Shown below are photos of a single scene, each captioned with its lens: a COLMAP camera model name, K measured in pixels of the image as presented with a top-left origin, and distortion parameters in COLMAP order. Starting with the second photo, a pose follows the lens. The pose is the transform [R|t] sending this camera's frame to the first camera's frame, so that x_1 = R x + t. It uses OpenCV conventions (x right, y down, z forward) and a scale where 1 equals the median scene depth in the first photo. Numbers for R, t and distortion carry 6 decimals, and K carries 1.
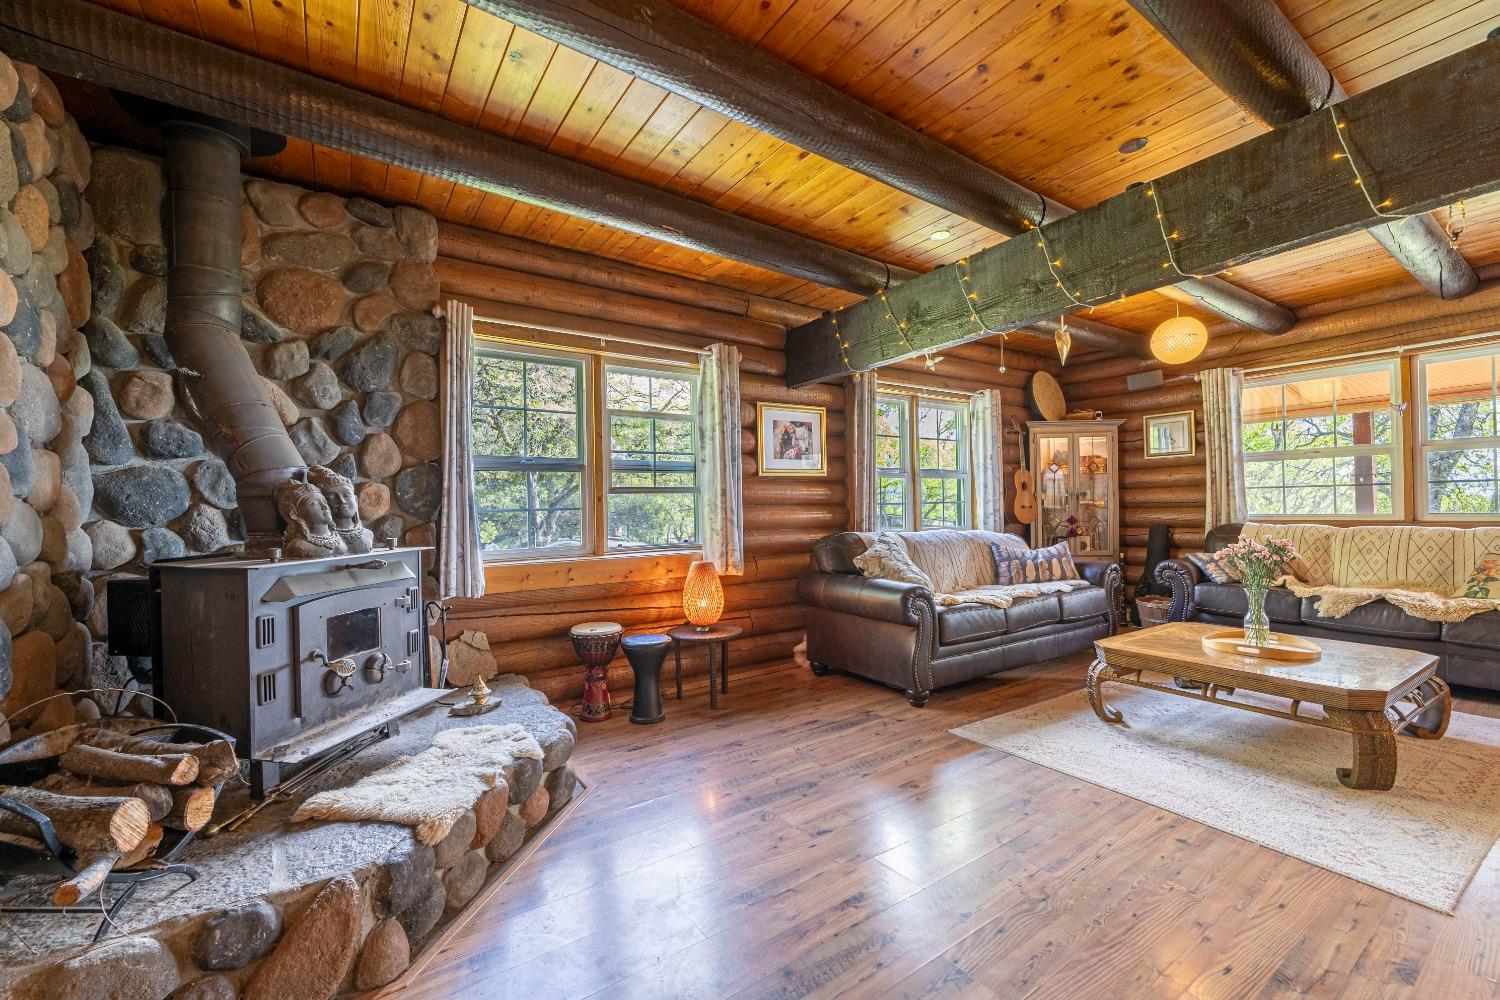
lens RADIAL K [[615.1, 0, 754.0], [0, 615.1, 501.6], [0, 0, 1]] dist [-0.000912, -0.001791]
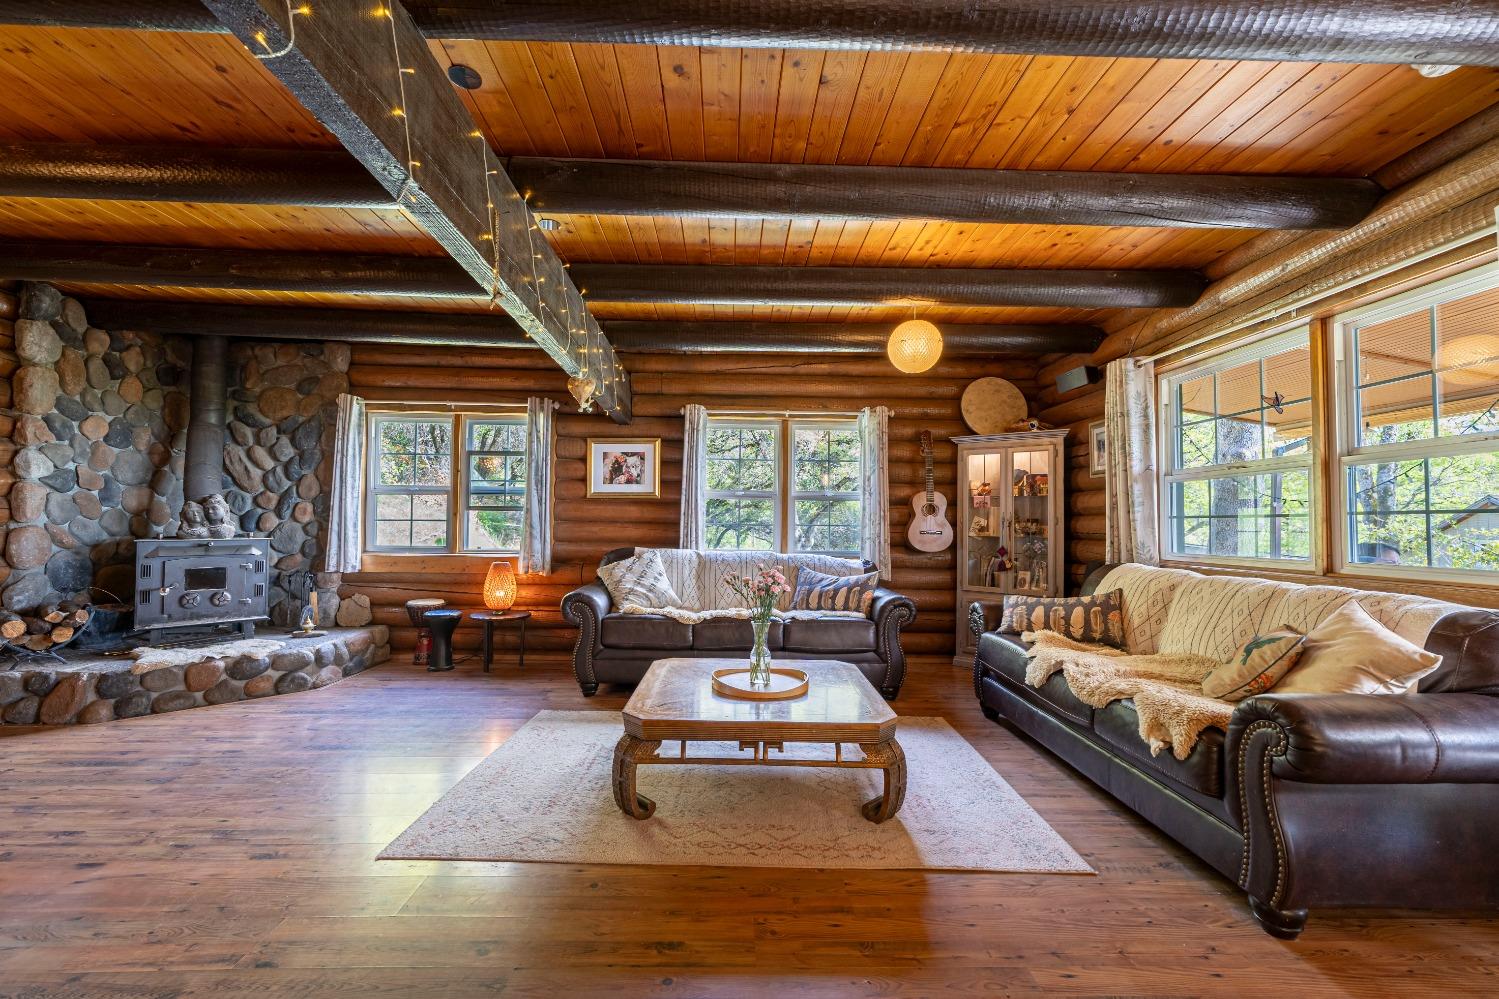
lens RADIAL K [[614.7, 0, 746.3], [0, 614.7, 503.7], [0, 0, 1]] dist [-0.000912, -0.001791]
pose [[0.841468, 0.009863, -0.540217, 0.944212], [-0.023108, 0.999575, -0.017744, -0.016265], [0.539812, 0.027415, 0.841339, 0.136748]]
